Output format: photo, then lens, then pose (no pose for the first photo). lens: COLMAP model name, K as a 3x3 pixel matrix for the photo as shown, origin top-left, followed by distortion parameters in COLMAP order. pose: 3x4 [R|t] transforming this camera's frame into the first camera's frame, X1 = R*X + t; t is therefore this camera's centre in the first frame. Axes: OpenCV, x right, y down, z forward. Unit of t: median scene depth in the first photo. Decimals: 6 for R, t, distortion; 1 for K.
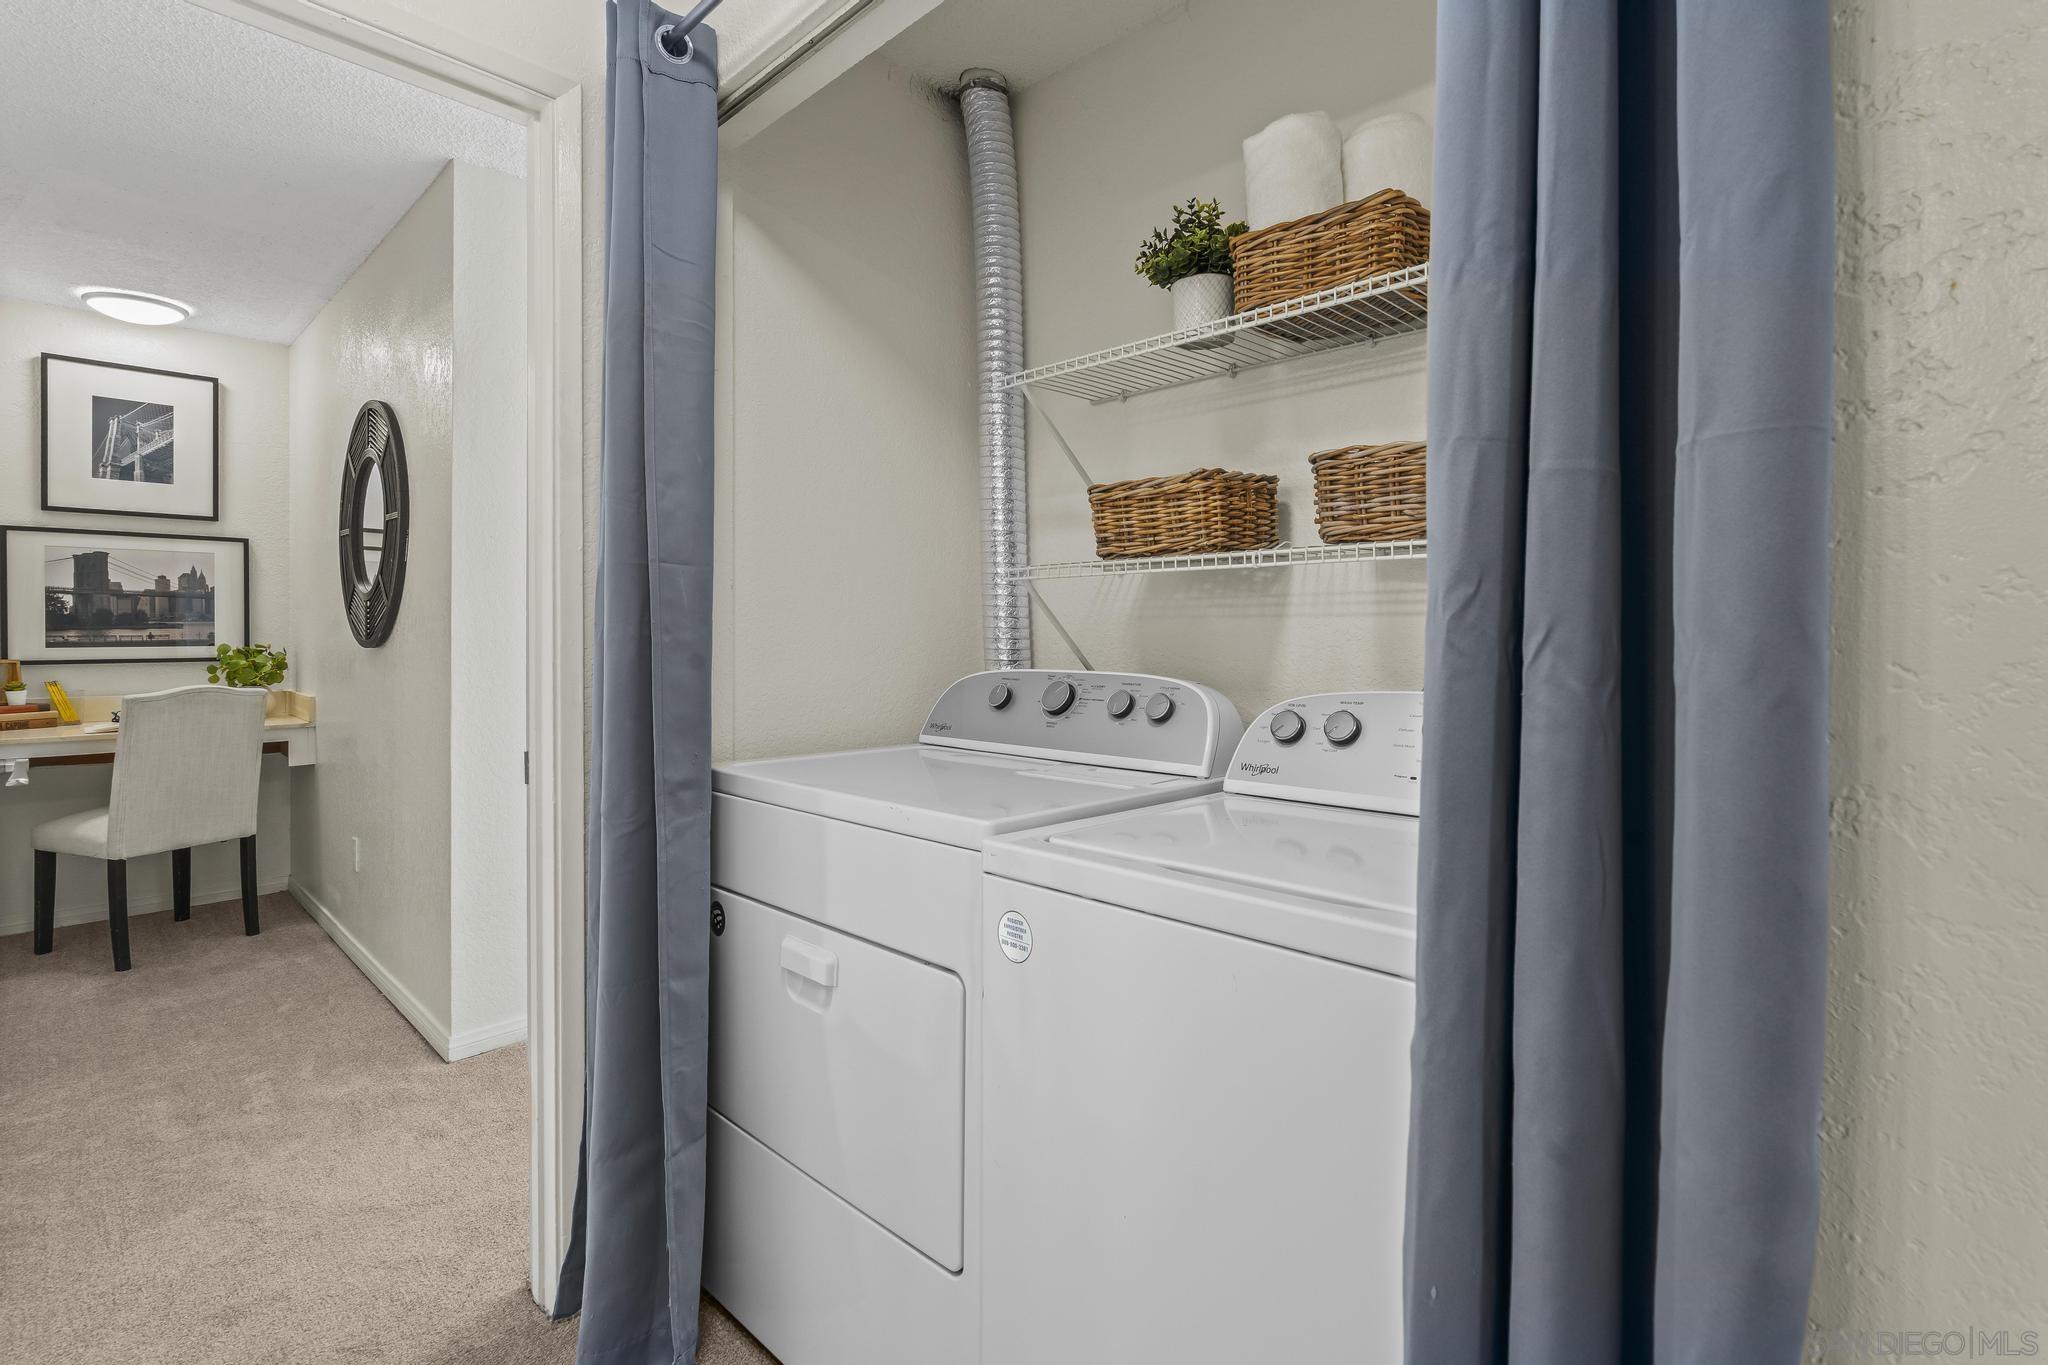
lens RADIAL K [[938.8, 0, 1021.4], [0, 938.8, 634.3], [0, 0, 1]] dist [-0.001318, -0.000527]
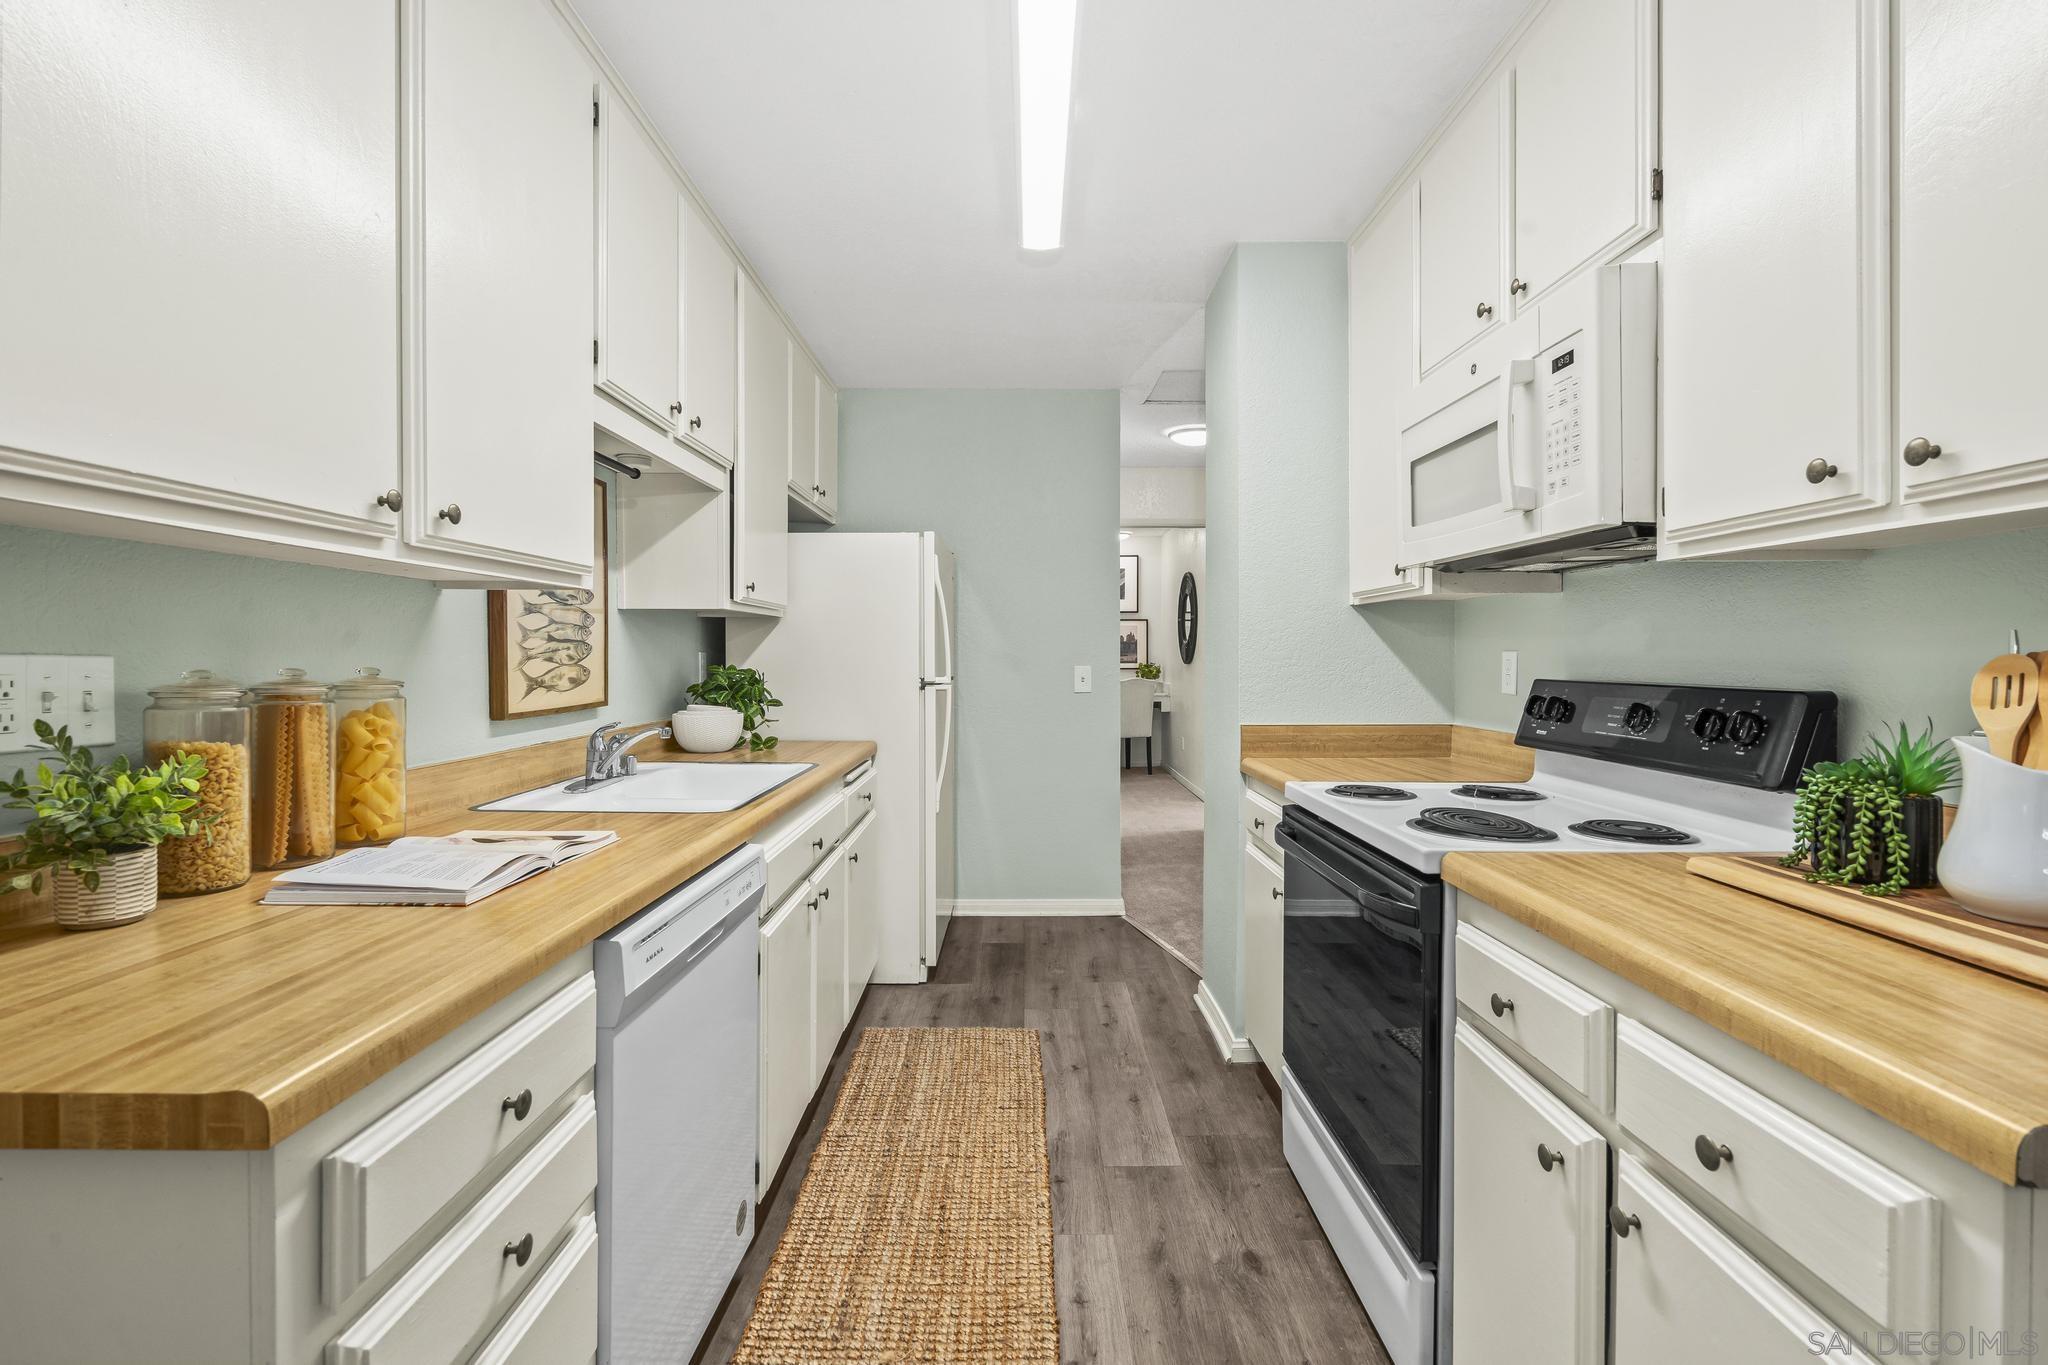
lens RADIAL K [[928.3, 0, 1019.6], [0, 928.3, 650.7], [0, 0, 1]] dist [-0.001086, -0.000131]
pose [[0.689206, -0.005376, -0.724545, 0.746359], [0.000838, 0.999978, -0.006622, -0.005410], [0.724565, 0.003957, 0.689195, -0.972960]]
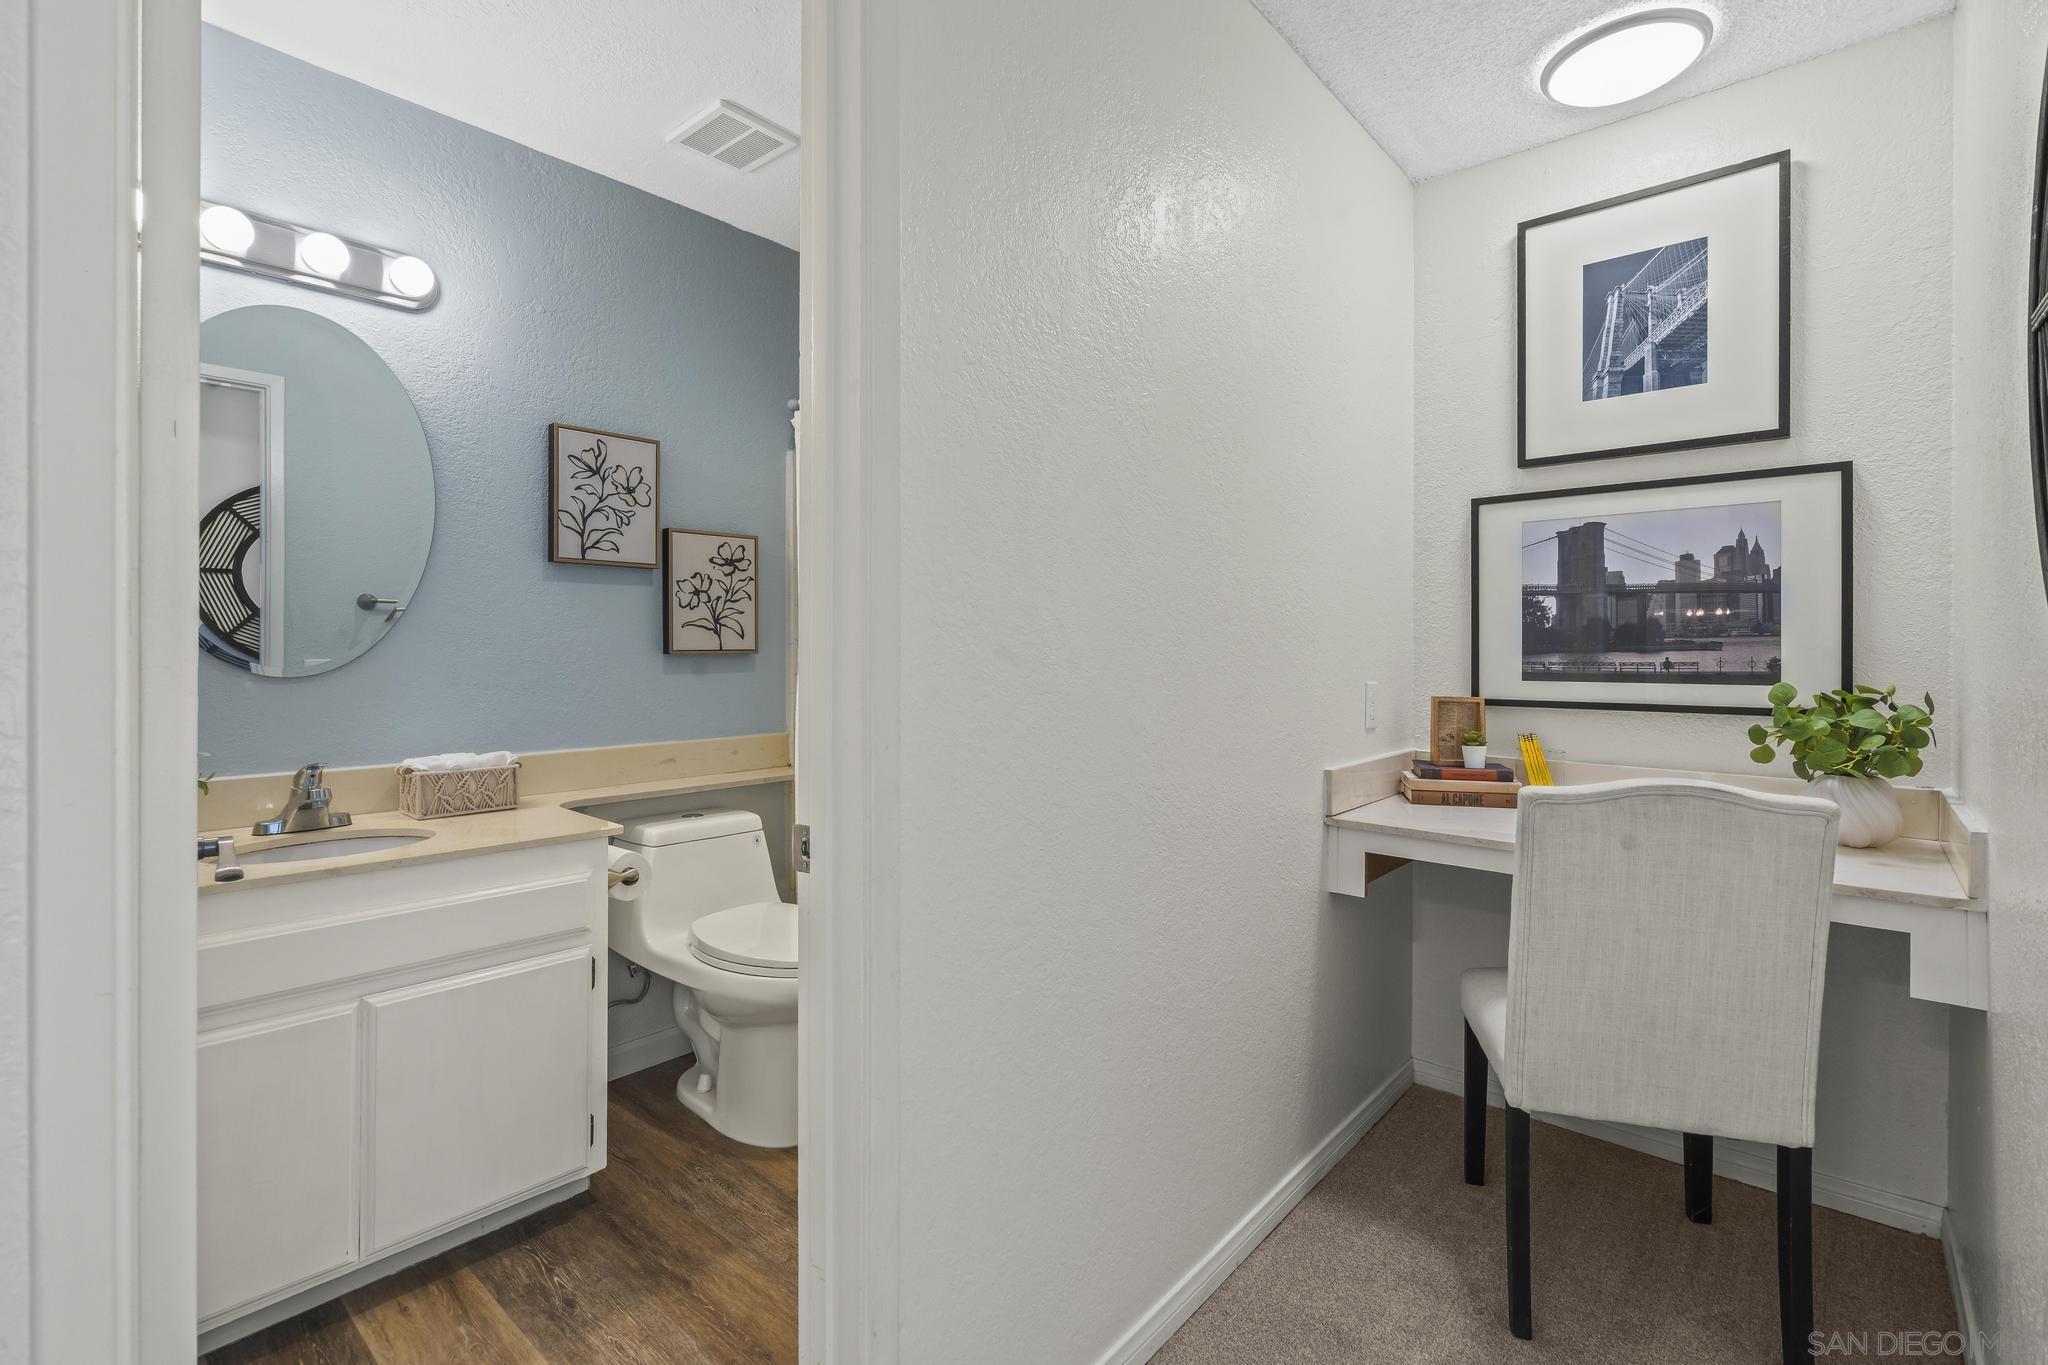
lens RADIAL K [[928.3, 0, 1019.6], [0, 928.3, 650.7], [0, 0, 1]] dist [-0.001086, -0.000131]
pose [[0.048498, 0.000898, -0.998823, -0.404498], [-0.005647, 0.999984, 0.000625, -0.004372], [0.998807, 0.005610, 0.048503, 0.599523]]
